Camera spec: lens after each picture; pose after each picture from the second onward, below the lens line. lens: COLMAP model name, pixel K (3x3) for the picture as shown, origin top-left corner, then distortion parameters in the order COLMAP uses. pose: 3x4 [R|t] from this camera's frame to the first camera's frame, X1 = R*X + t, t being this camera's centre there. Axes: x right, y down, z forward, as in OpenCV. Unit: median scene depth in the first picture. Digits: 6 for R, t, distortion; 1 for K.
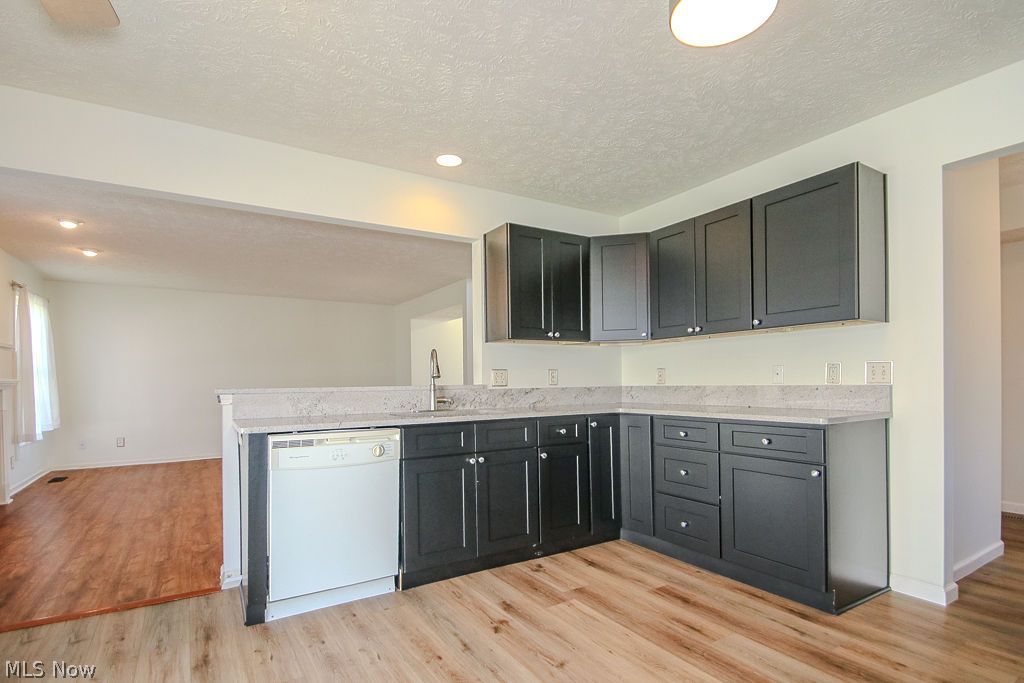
lens RADIAL K [[497.2, 0, 512.9], [0, 497.2, 385.4], [0, 0, 1]] dist [0.005294, -0.004928]
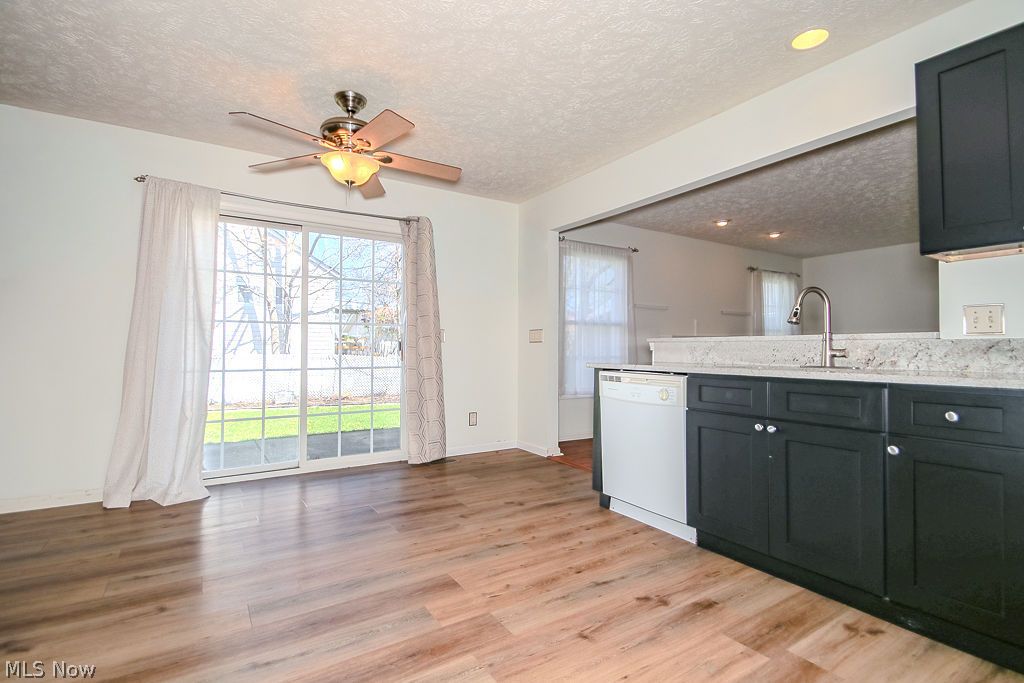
lens RADIAL K [[497.2, 0, 515.6], [0, 497.2, 337.1], [0, 0, 1]] dist [0.005294, -0.004928]
pose [[0.006688, -0.009315, -0.999934, 0.793008], [-0.007848, 0.999925, -0.009368, 0.021570], [0.999947, 0.007911, 0.006615, 0.683542]]
